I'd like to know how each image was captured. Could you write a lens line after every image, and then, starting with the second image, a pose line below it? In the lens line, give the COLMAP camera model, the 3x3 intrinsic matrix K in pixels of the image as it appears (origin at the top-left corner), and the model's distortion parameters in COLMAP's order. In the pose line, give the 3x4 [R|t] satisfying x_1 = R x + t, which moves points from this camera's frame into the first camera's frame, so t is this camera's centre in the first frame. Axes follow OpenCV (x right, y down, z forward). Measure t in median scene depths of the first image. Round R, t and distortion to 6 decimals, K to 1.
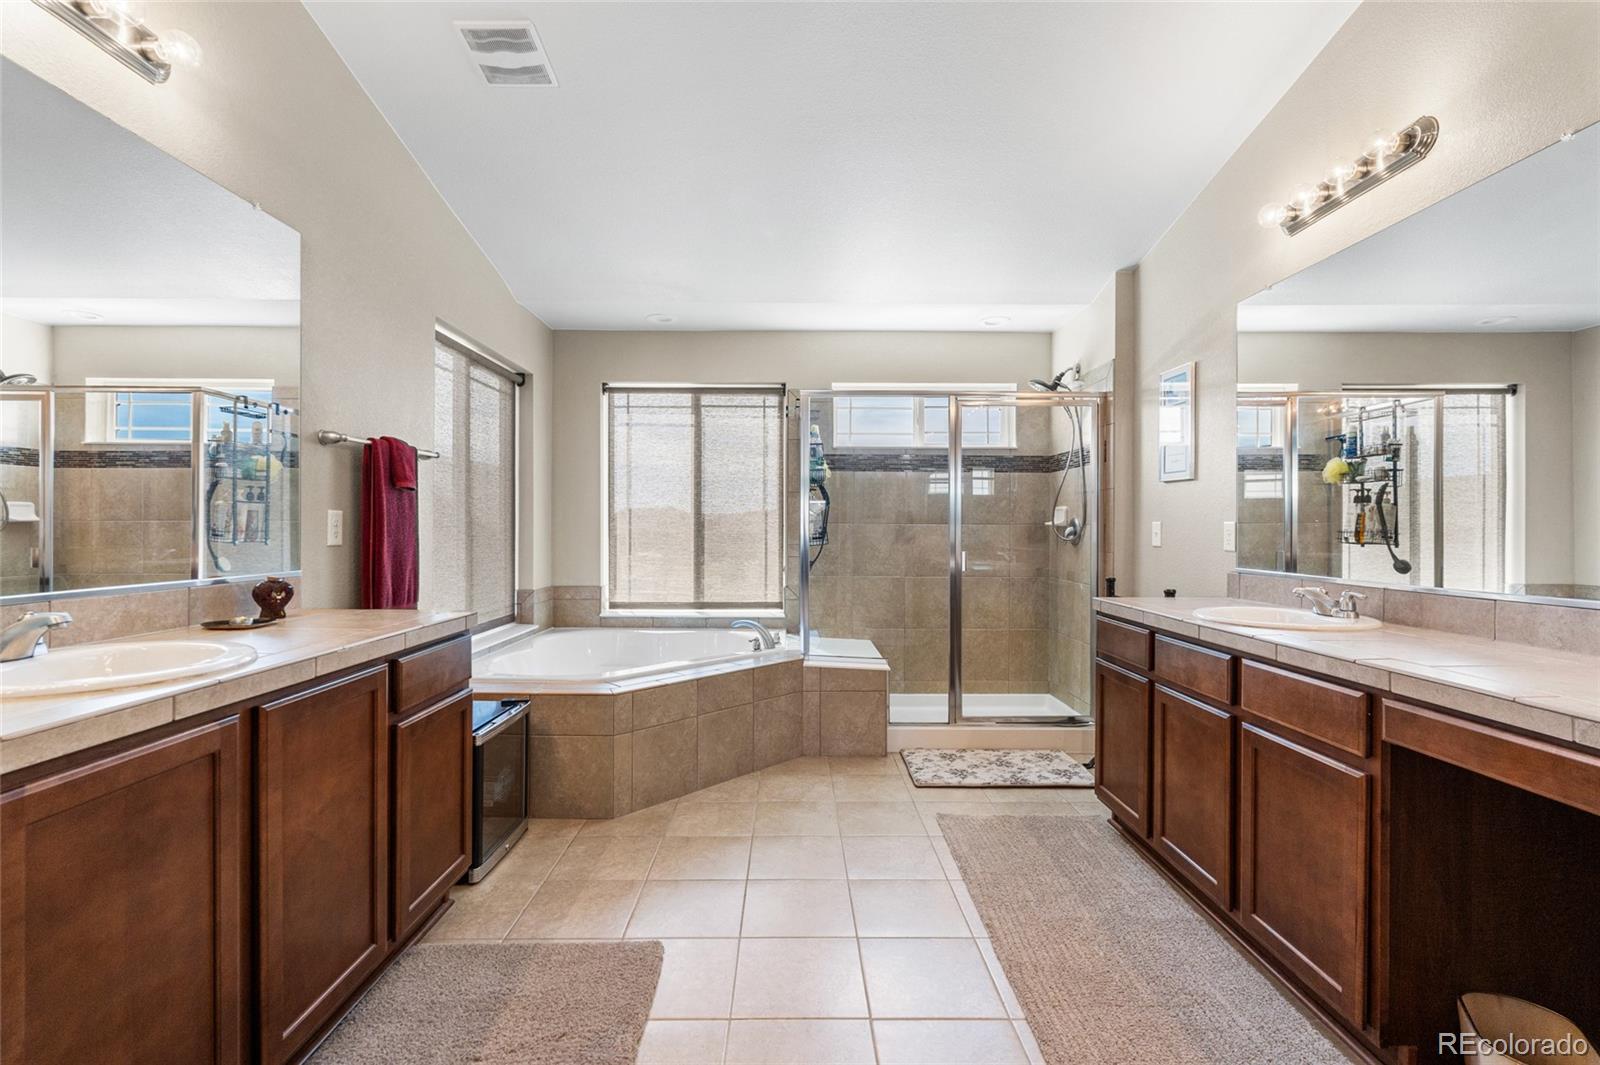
lens RADIAL K [[713.3, 0, 802.4], [0, 713.3, 529.1], [0, 0, 1]] dist [-0.004458, -0.000007]
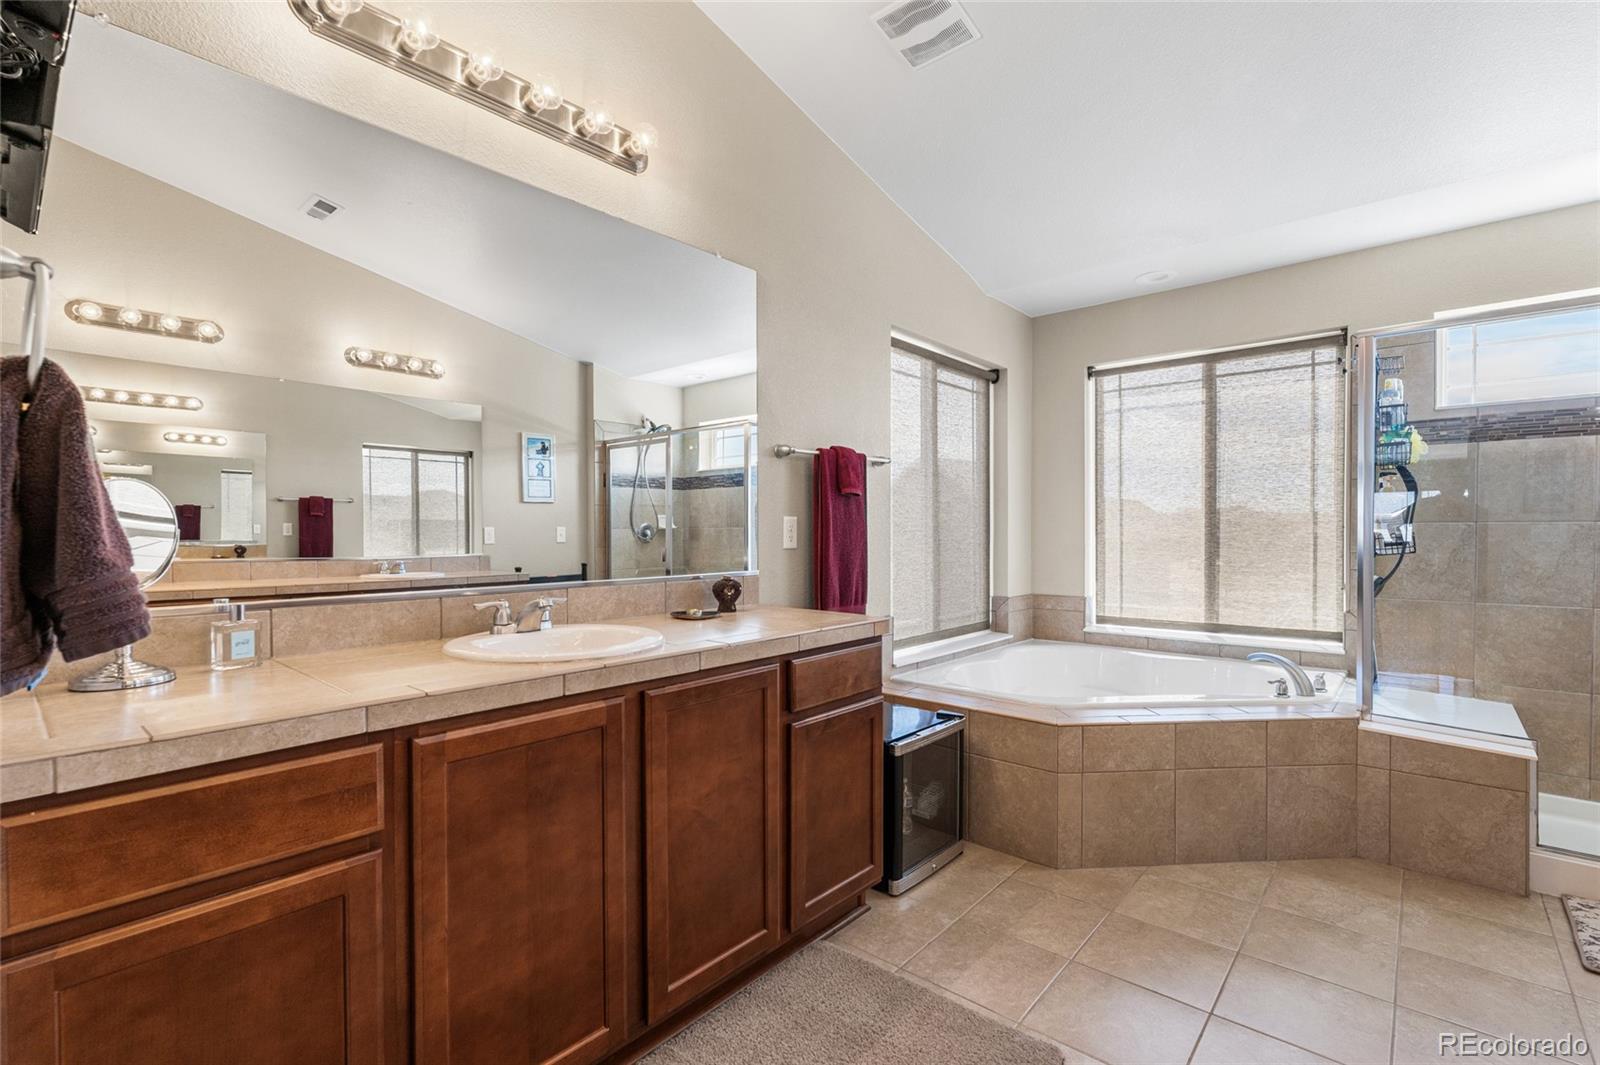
lens RADIAL K [[713.3, 0, 804.7], [0, 713.3, 545.4], [0, 0, 1]] dist [-0.004458, -0.000007]
pose [[0.737708, 0.005432, -0.675098, 0.079404], [0.005336, 0.999889, 0.013876, 0.002118], [0.675099, -0.013839, 0.737598, 0.149388]]
